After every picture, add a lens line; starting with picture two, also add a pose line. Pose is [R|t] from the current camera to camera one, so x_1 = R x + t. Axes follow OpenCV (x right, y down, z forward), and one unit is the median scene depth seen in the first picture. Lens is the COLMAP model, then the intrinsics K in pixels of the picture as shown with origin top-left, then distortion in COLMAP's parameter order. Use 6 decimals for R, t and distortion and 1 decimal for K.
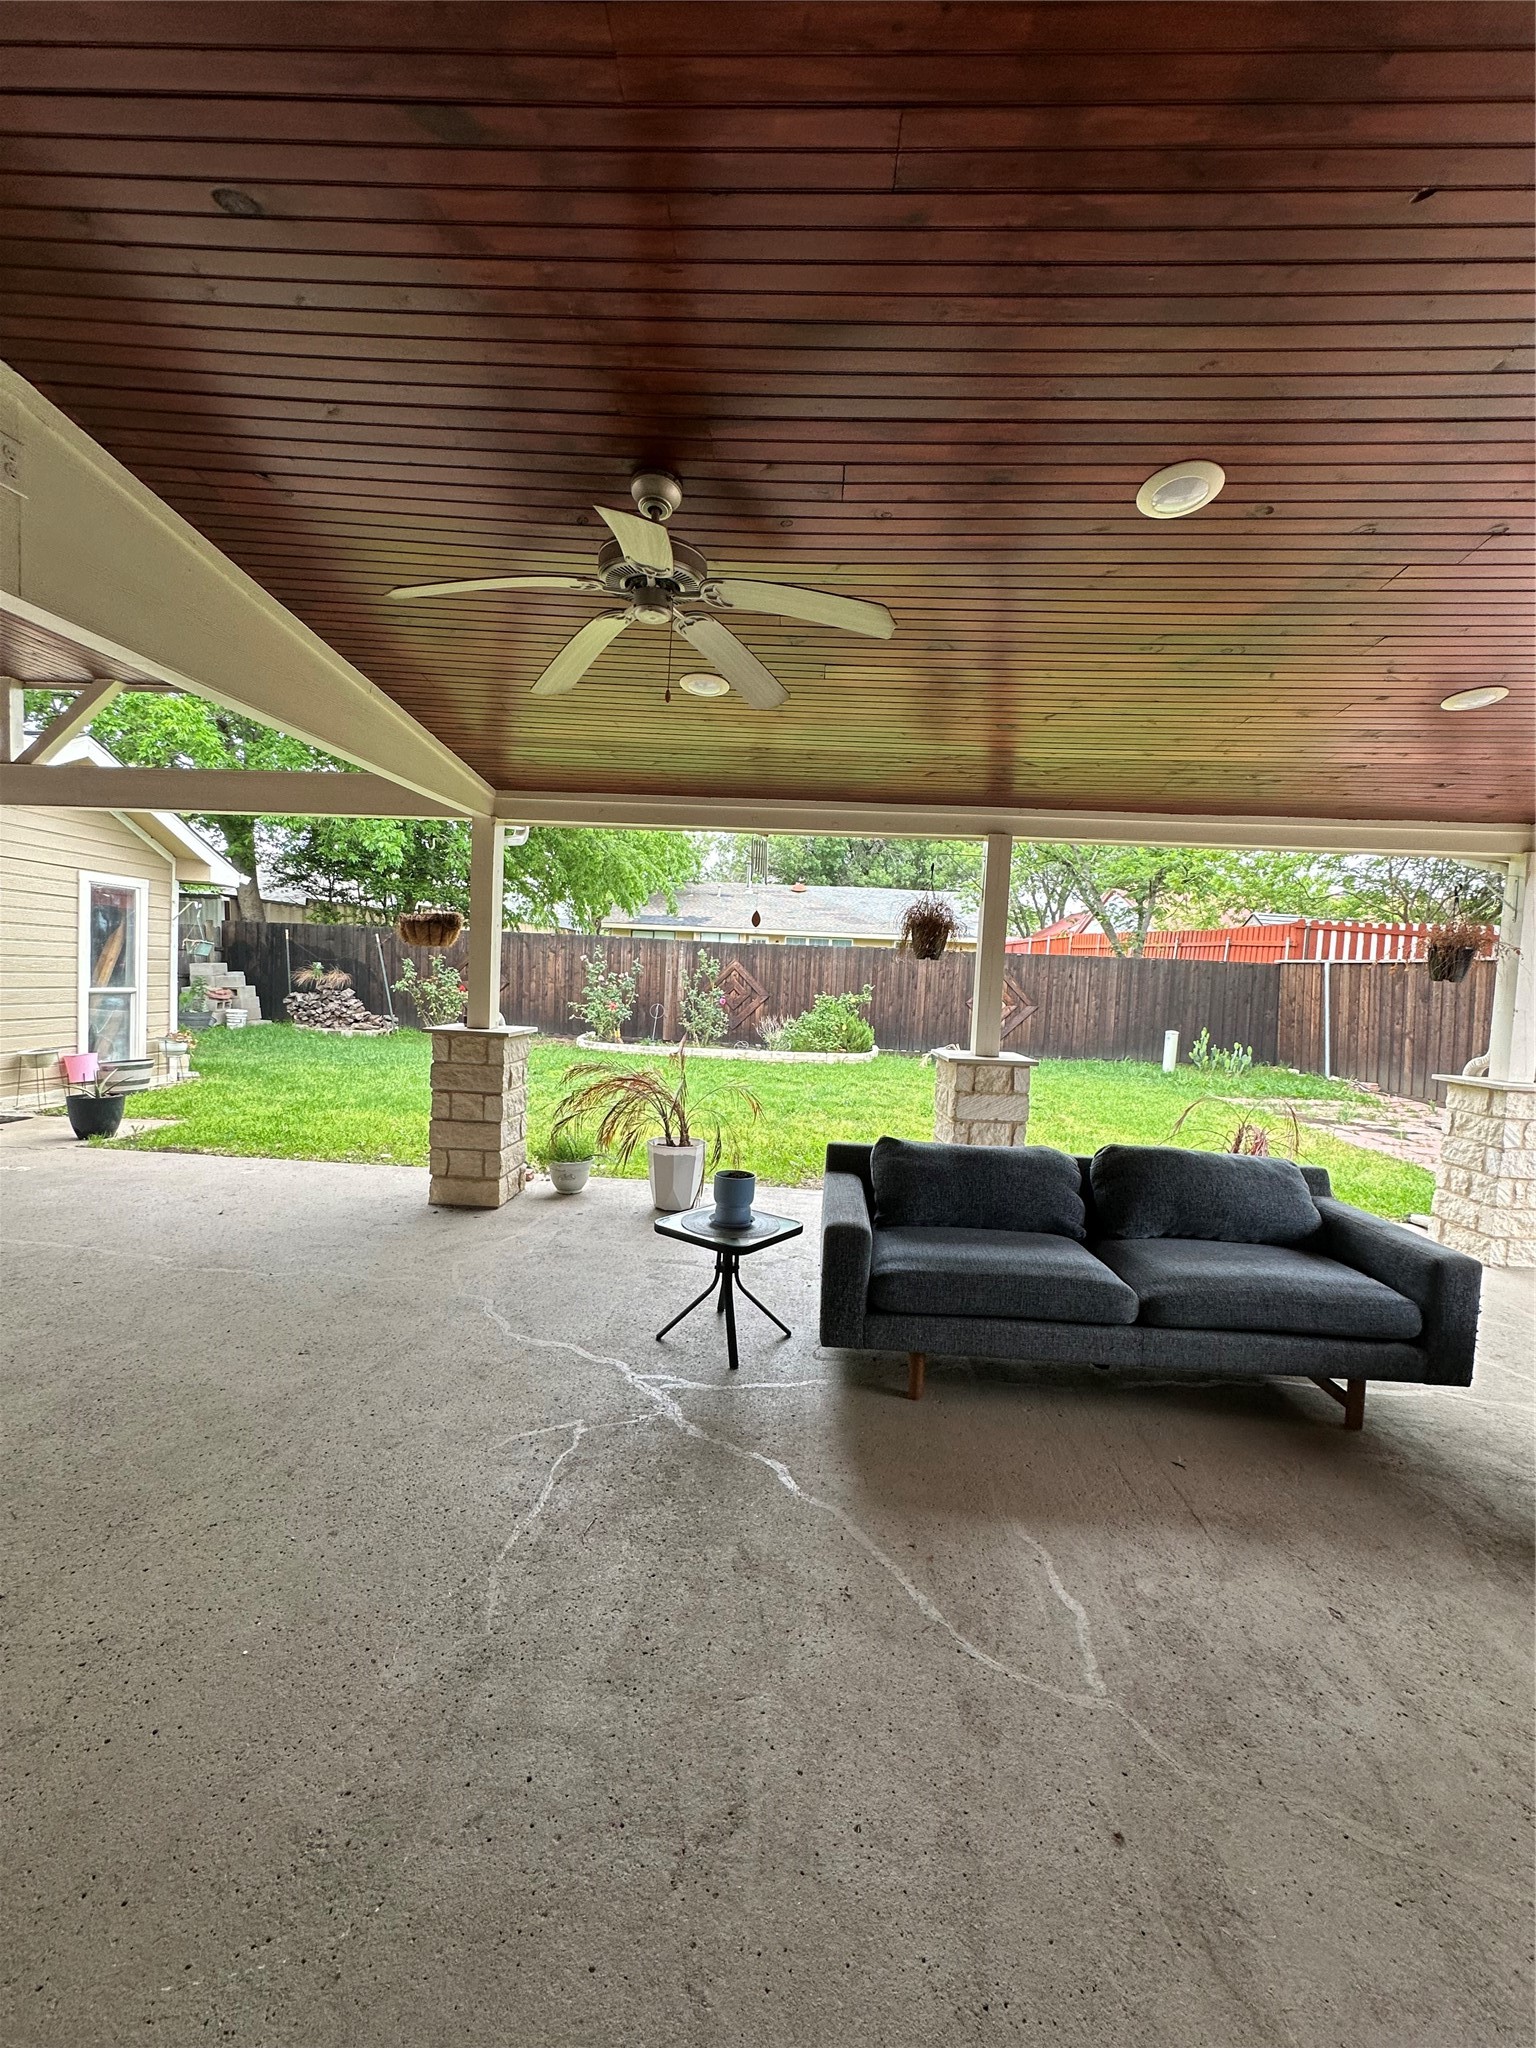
lens RADIAL K [[820.7, 0, 760.9], [0, 820.7, 1011.9], [0, 0, 1]] dist [-0.005605, 0.000584]
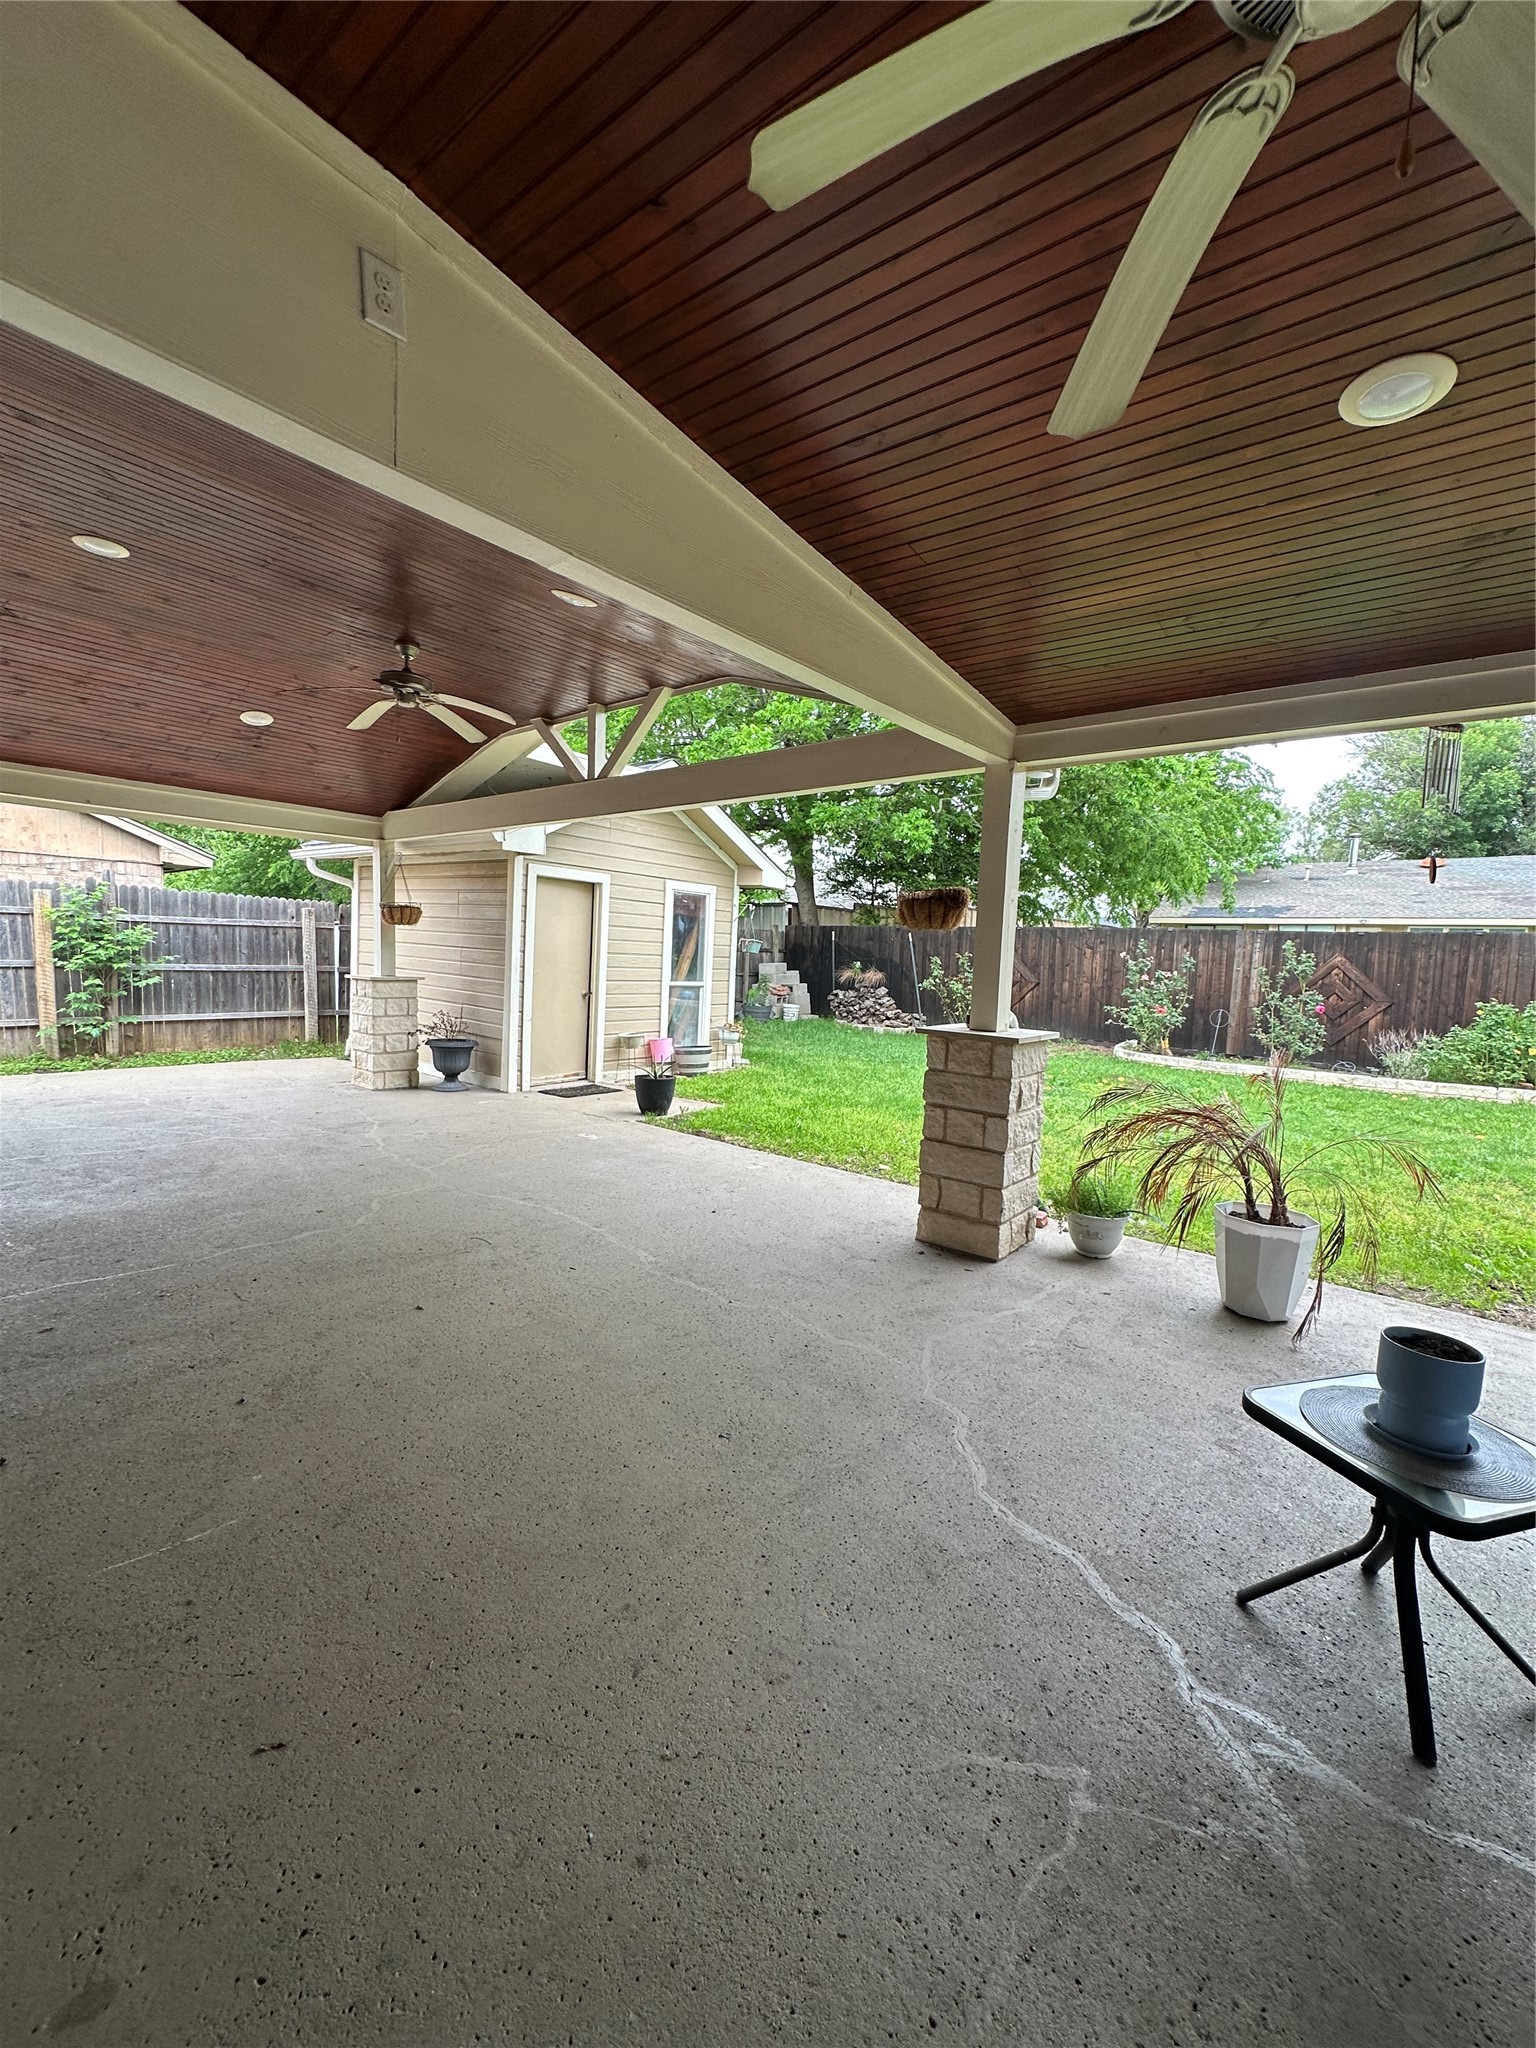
lens RADIAL K [[820.7, 0, 770.1], [0, 820.7, 1031.0], [0, 0, 1]] dist [-0.005605, 0.000584]
pose [[0.813477, 0.041847, -0.580090, -0.045142], [-0.030388, 0.999104, 0.029460, 0.002897], [0.580803, -0.006338, 0.814019, 0.207251]]
